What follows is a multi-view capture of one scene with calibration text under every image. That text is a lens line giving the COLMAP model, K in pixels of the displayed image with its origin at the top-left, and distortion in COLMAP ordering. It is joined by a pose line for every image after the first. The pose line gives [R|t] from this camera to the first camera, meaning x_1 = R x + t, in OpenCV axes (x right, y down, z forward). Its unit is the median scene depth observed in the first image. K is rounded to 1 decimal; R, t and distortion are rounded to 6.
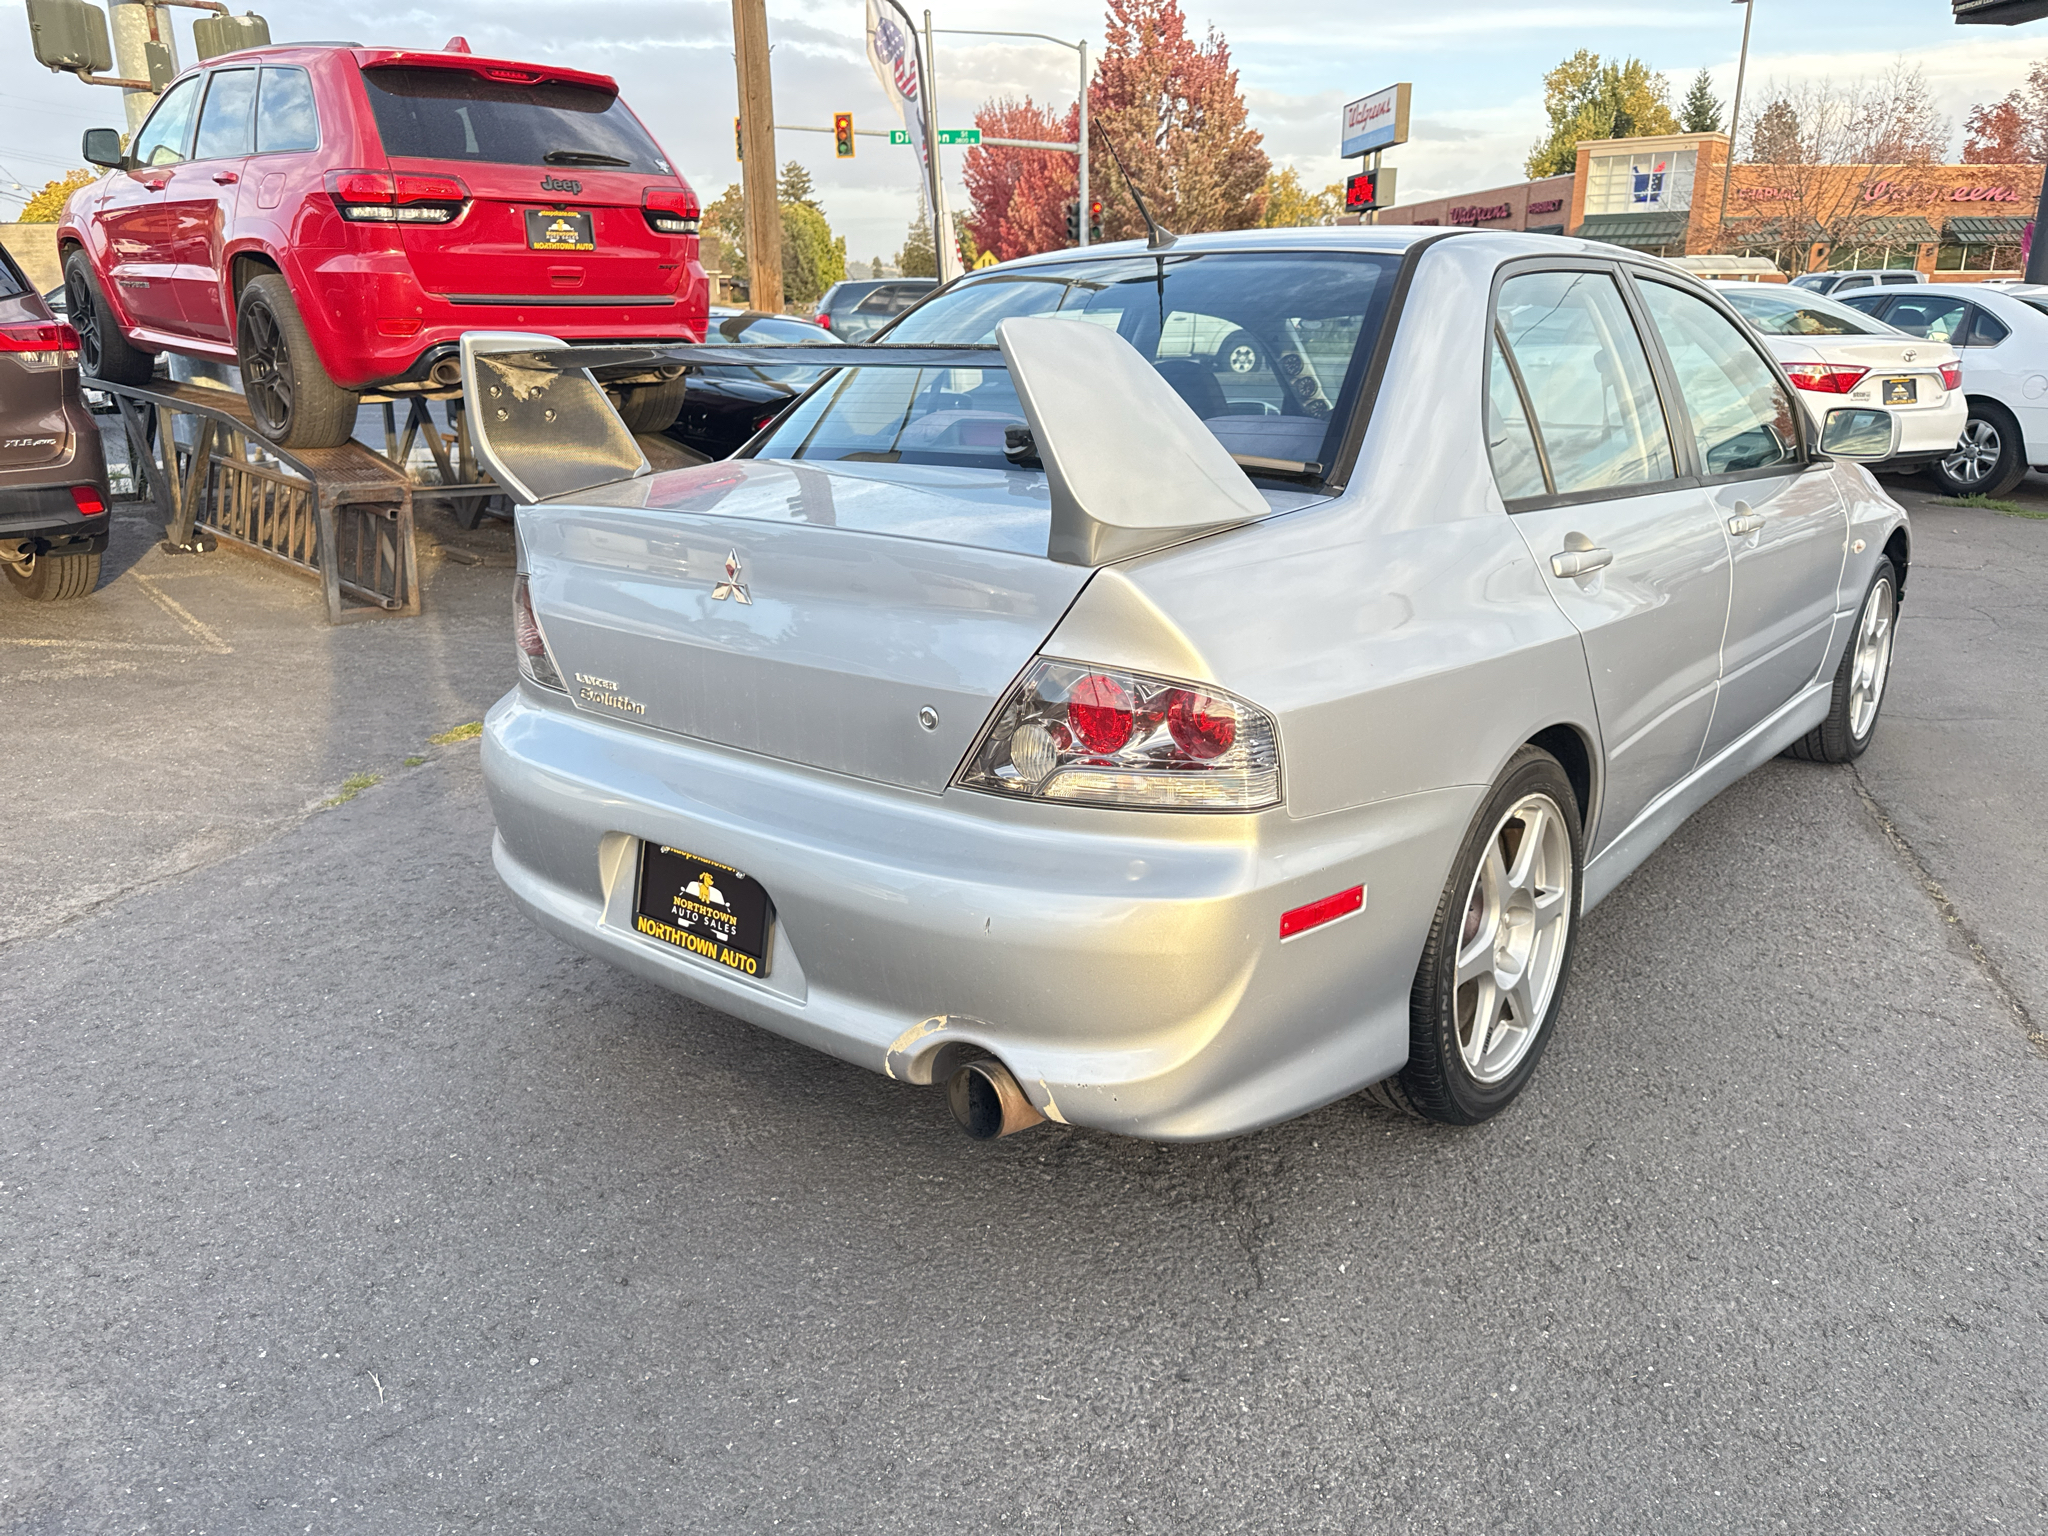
lens RADIAL K [[1480.3, 0, 1060.3], [0, 1480.3, 759.8], [0, 0, 1]] dist [0.023222, -0.023411]
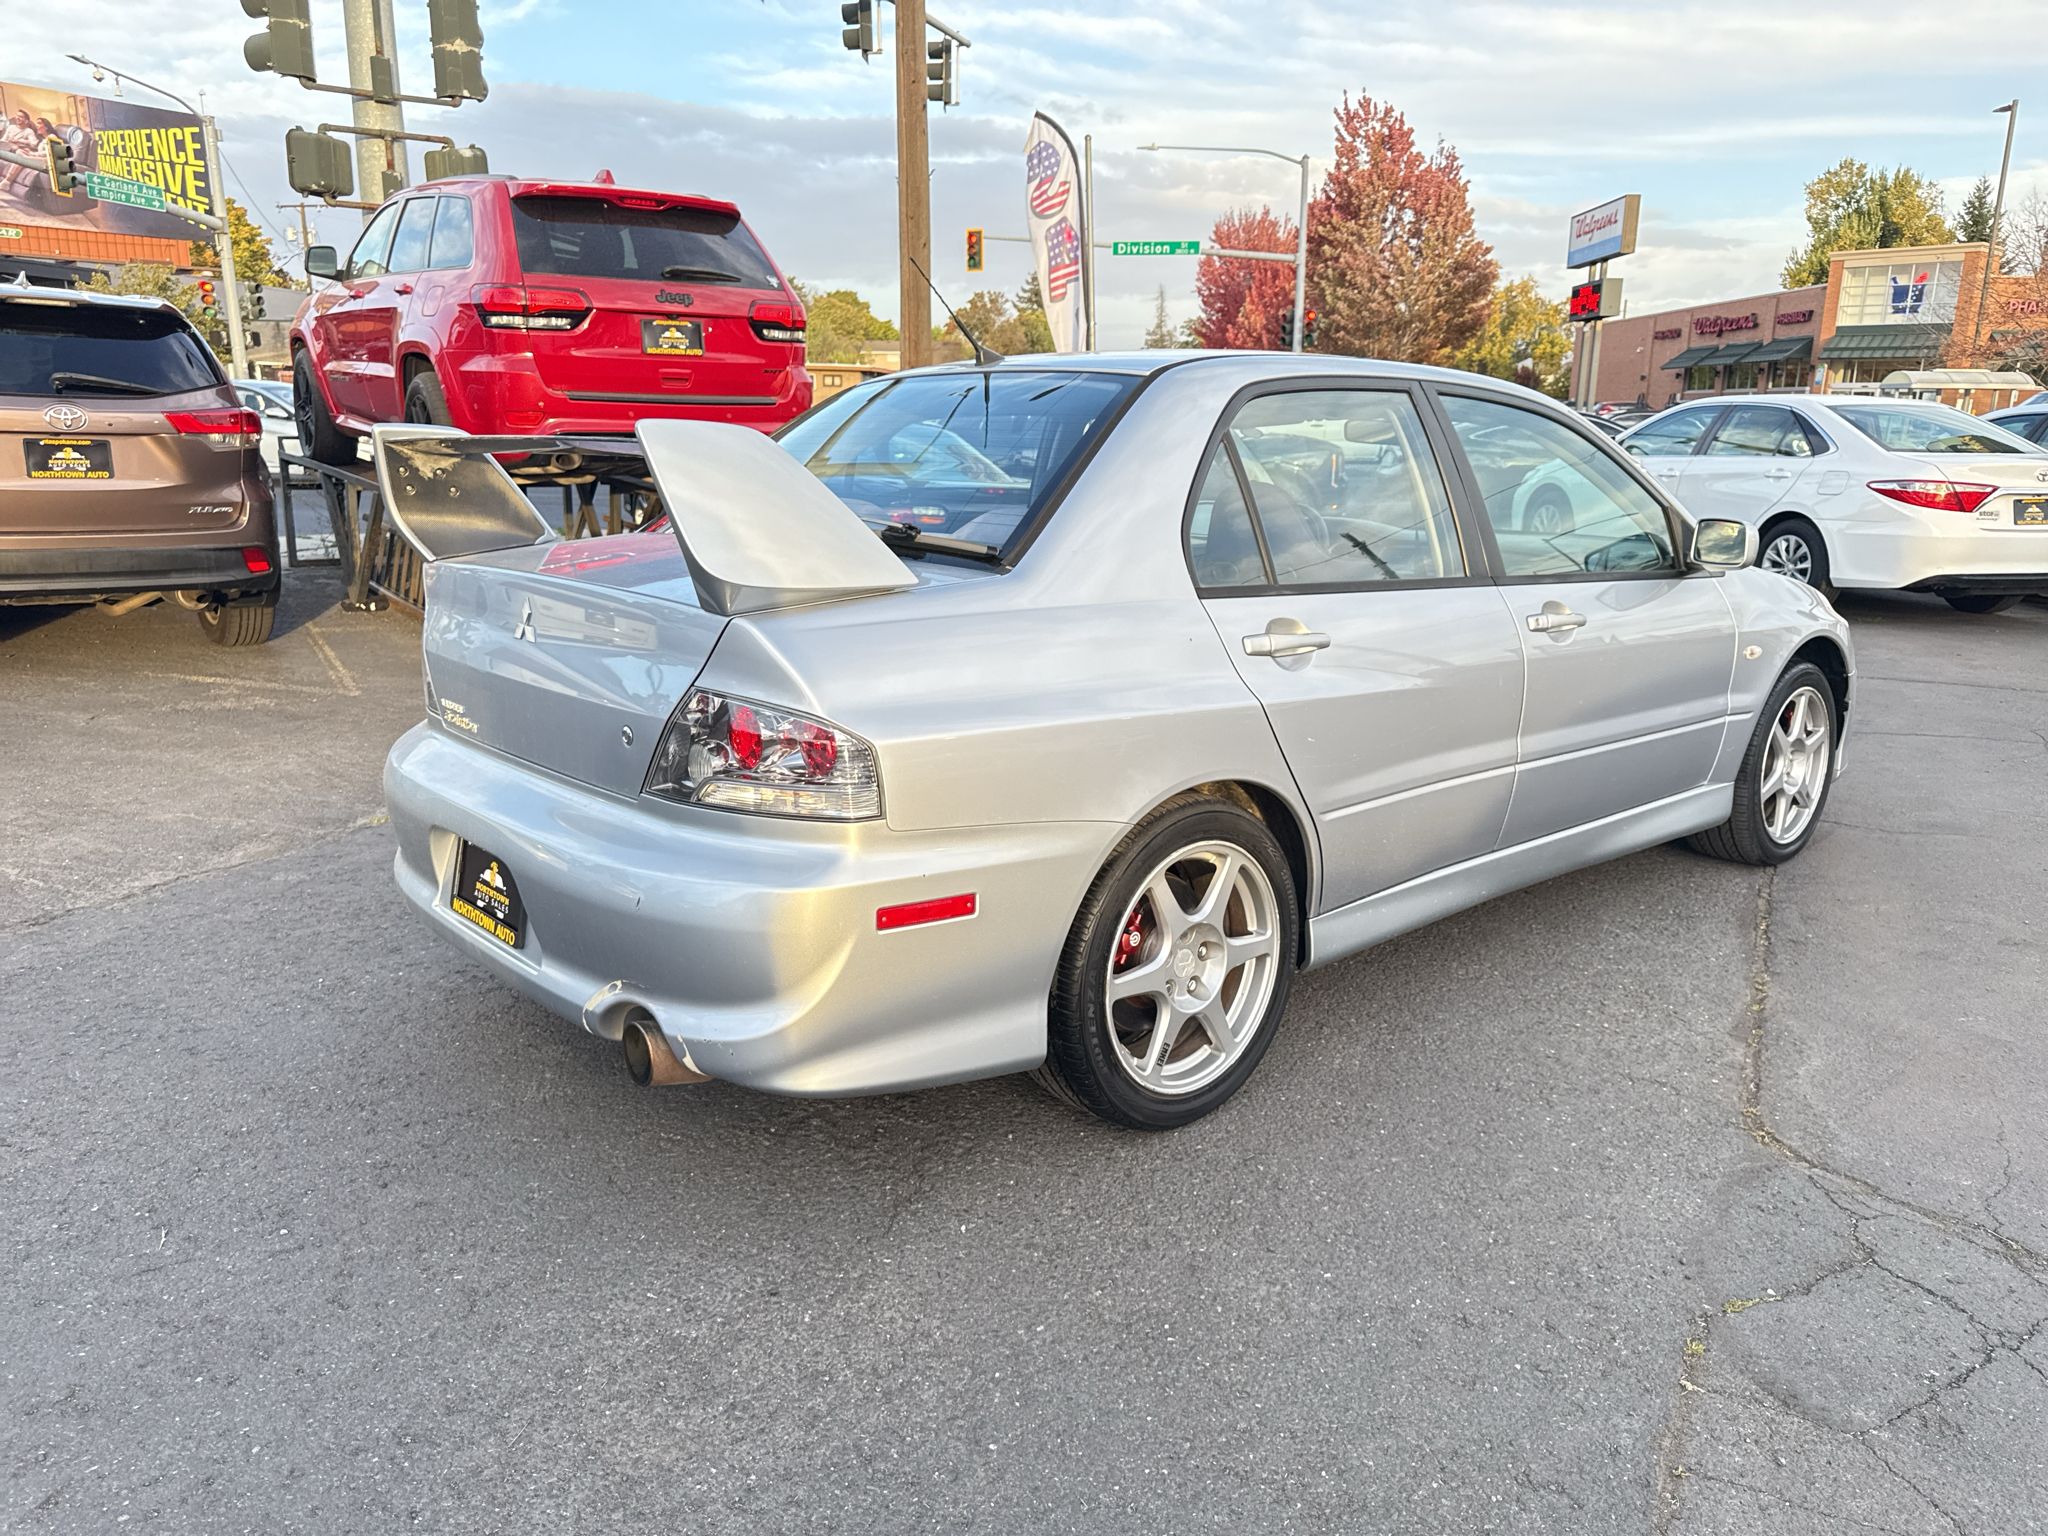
lens RADIAL K [[1480.3, 0, 1071.6], [0, 1480.3, 769.7], [0, 0, 1]] dist [0.023222, -0.023411]
pose [[0.989028, 0.050395, -0.138868, 0.188245], [-0.058326, 0.996855, -0.053647, 0.018262], [0.135727, 0.061158, 0.988857, -0.071683]]
